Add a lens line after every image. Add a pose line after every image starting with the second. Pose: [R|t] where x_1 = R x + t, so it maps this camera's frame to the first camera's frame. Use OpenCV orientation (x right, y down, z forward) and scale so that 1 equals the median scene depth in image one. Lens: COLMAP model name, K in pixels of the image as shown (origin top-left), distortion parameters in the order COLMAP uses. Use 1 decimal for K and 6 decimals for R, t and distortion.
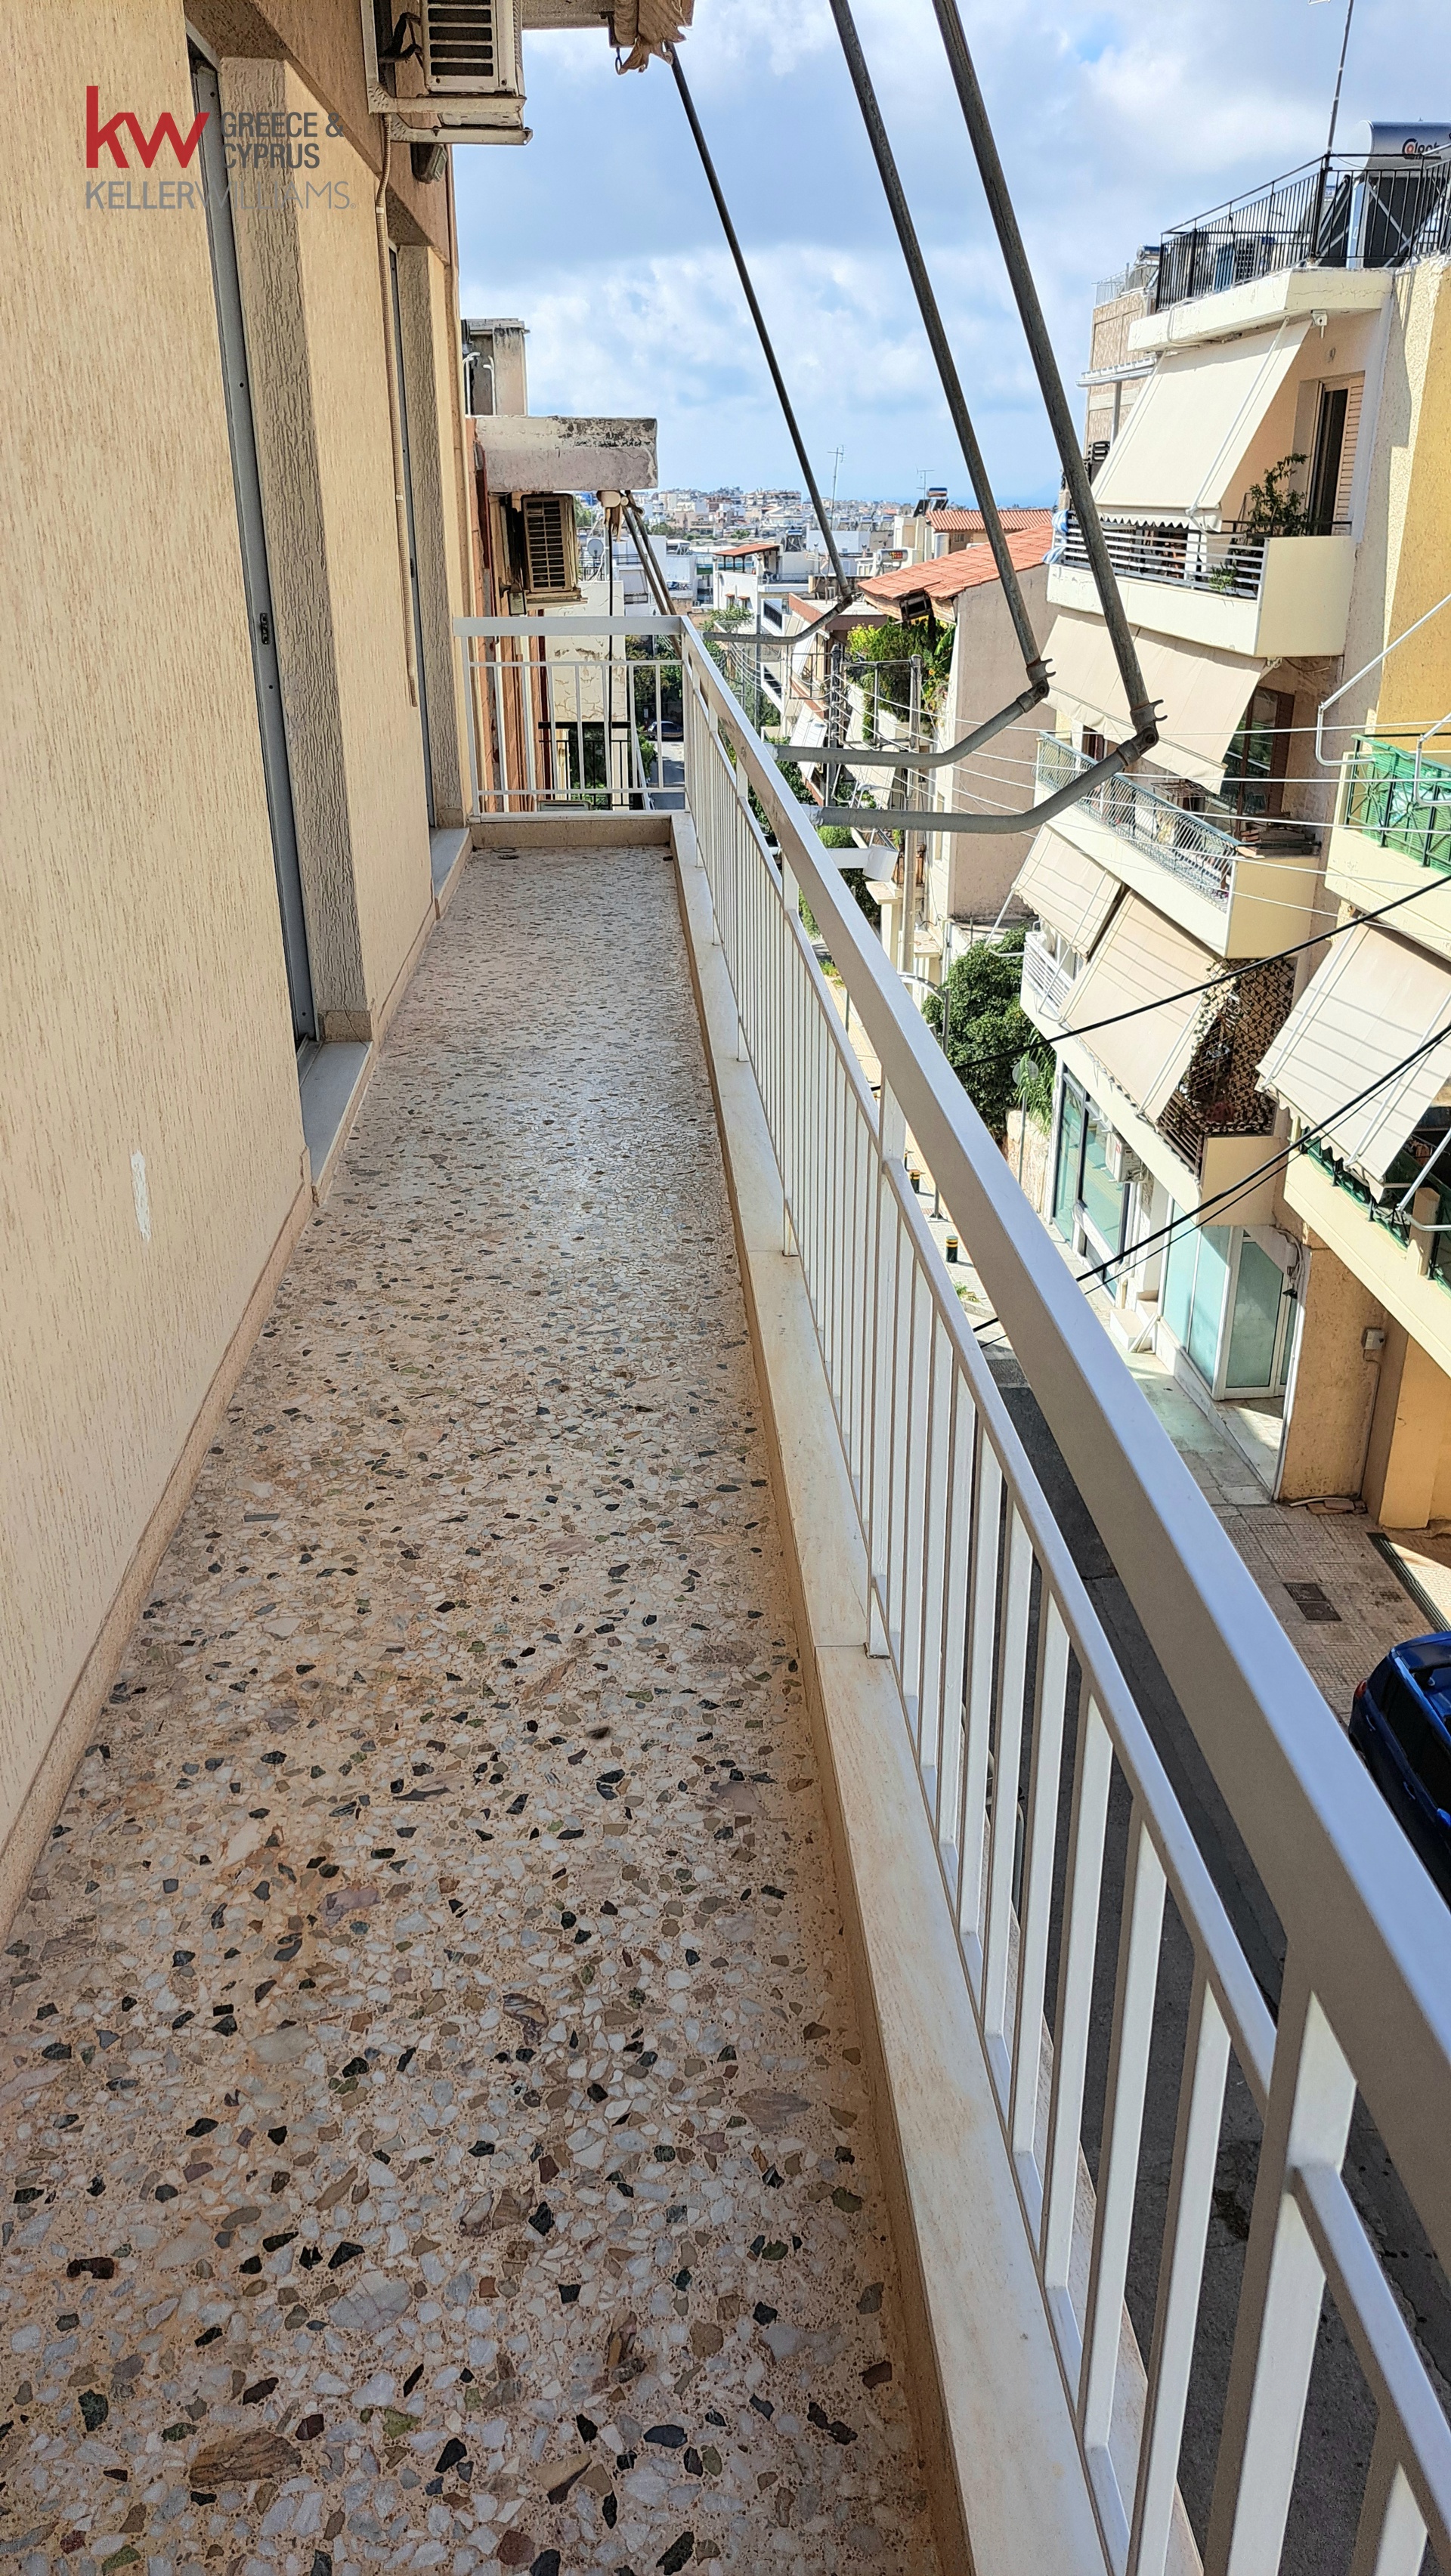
lens RADIAL K [[1852.3, 0, 725.5], [0, 1852.3, 1288.0], [0, 0, 1]] dist [0.079785, -0.088849]
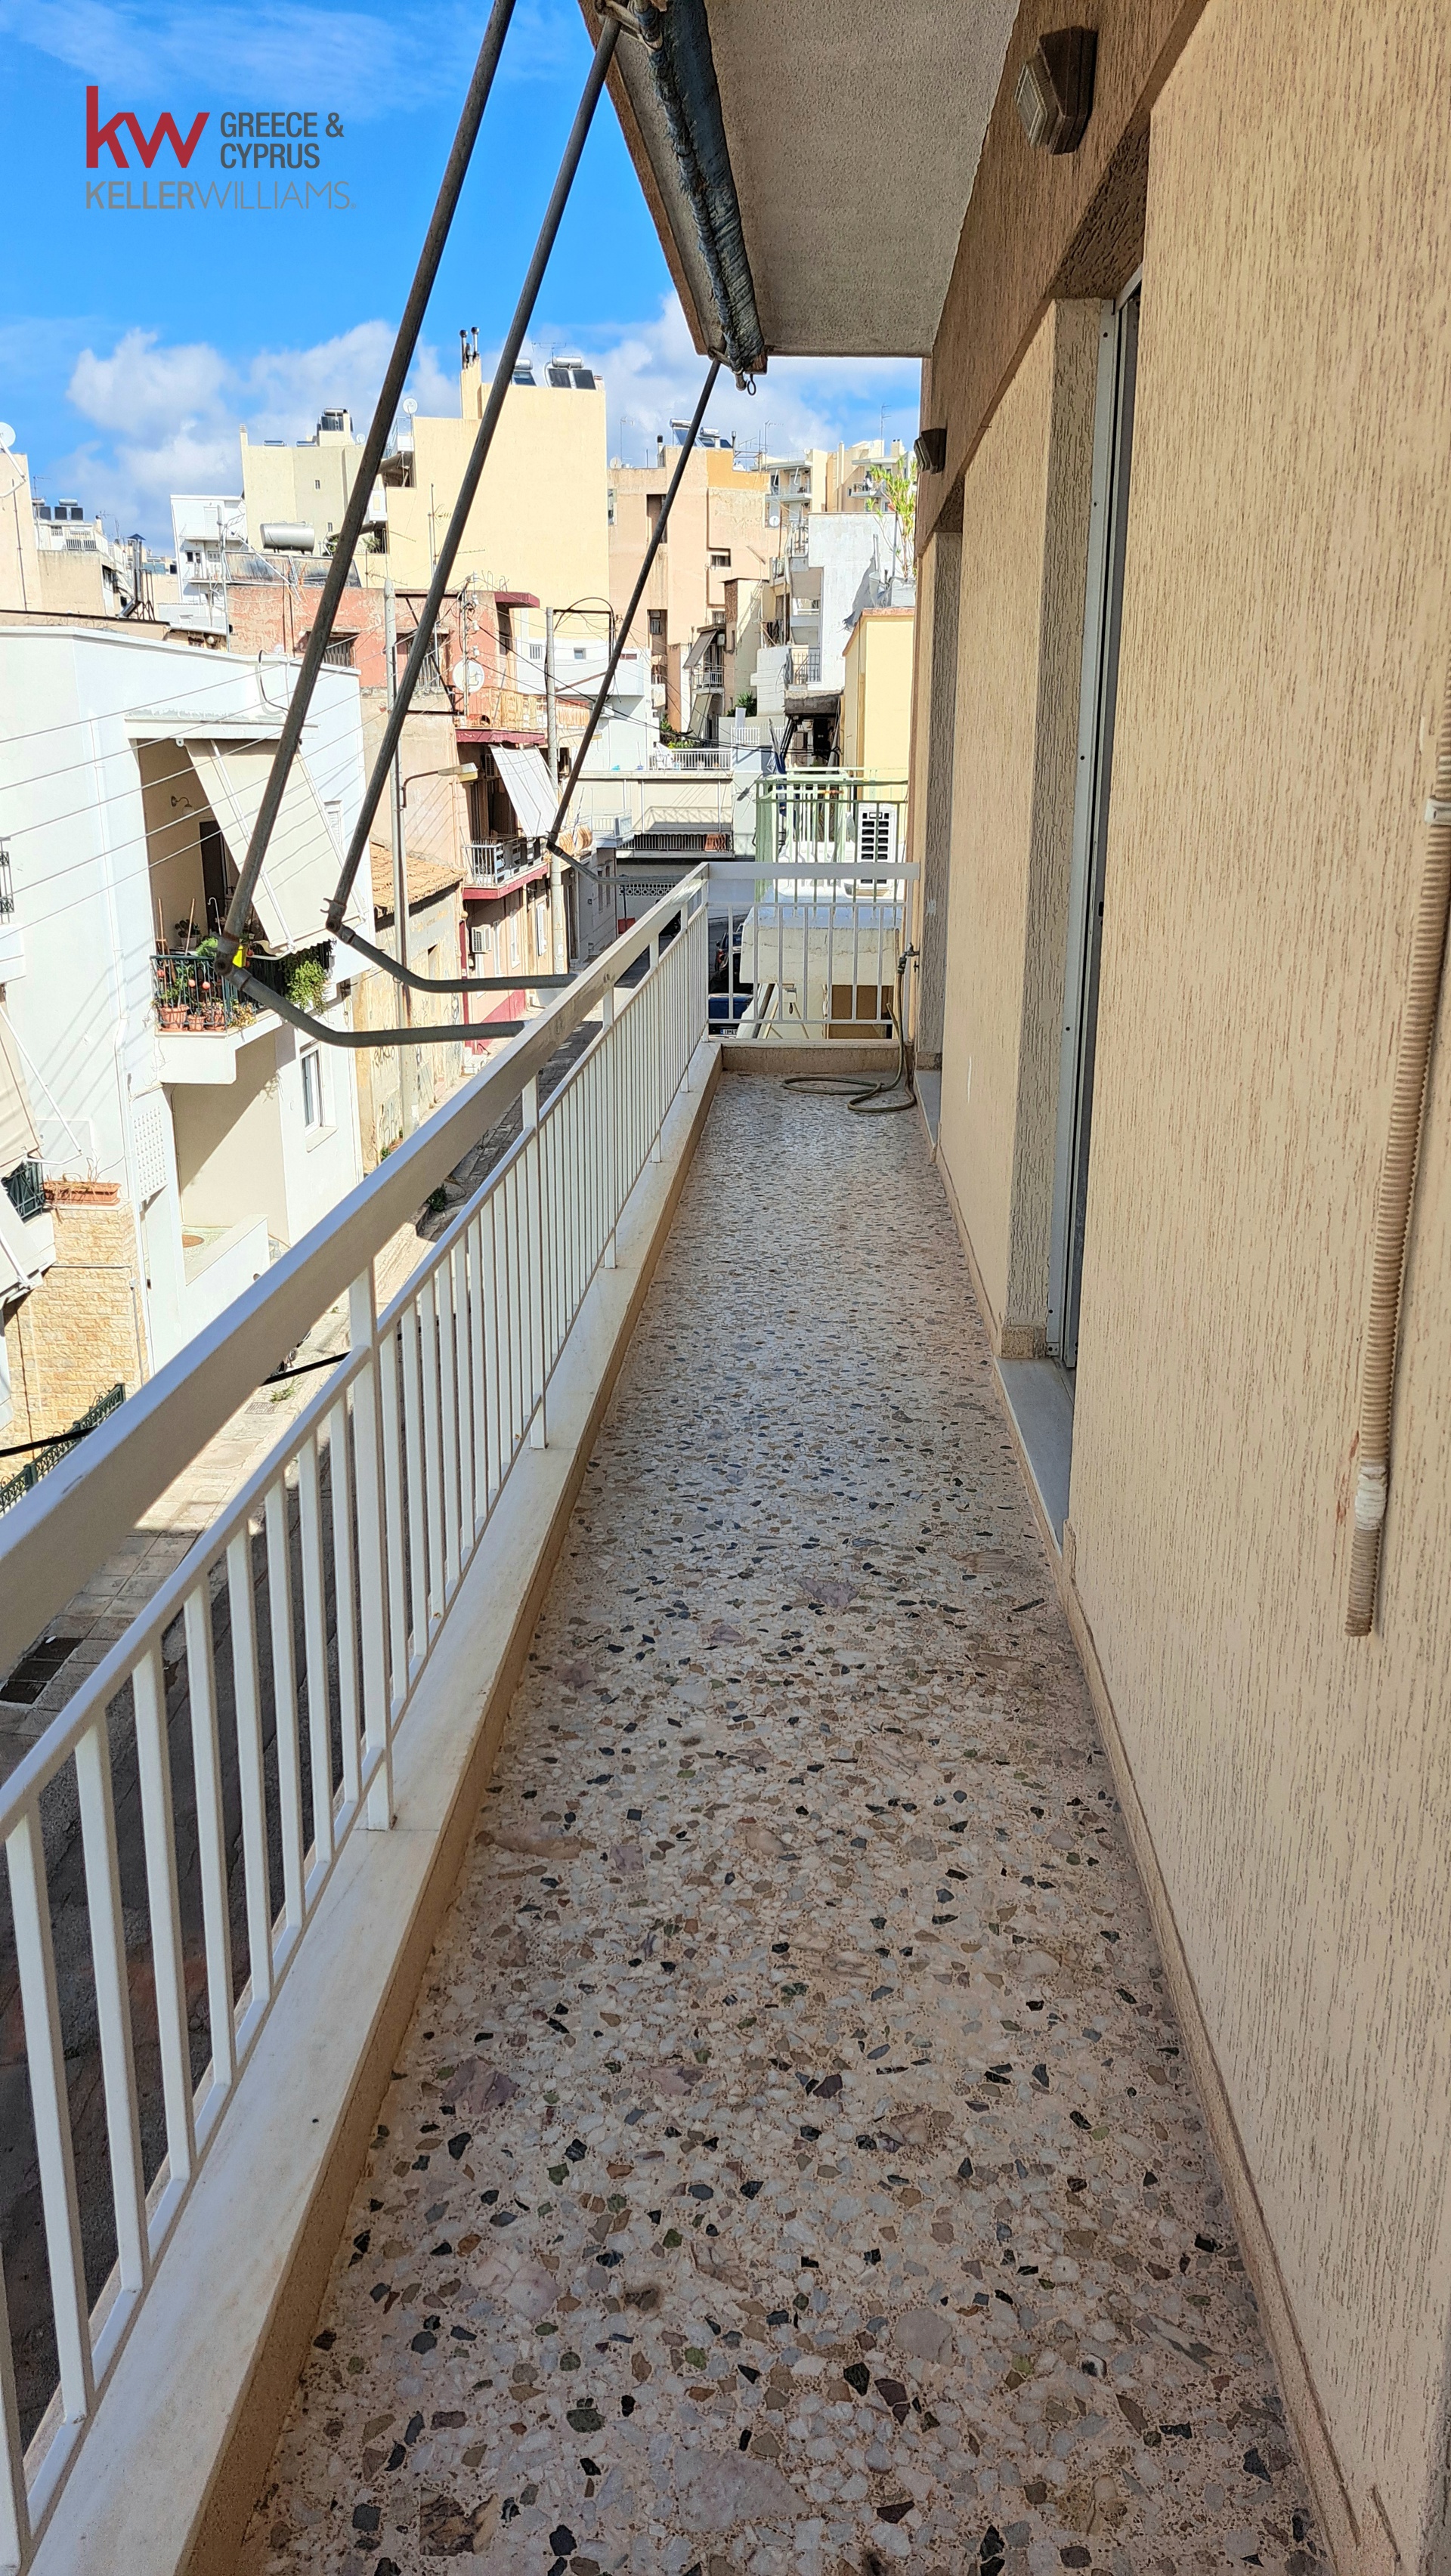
lens RADIAL K [[1852.3, 0, 725.5], [0, 1852.3, 1288.0], [0, 0, 1]] dist [0.079785, -0.088849]
pose [[-0.994352, -0.034257, 0.100450, -0.158935], [0.036631, 0.777536, 0.627771, -0.730320], [-0.099609, 0.627905, -0.771889, 1.715356]]
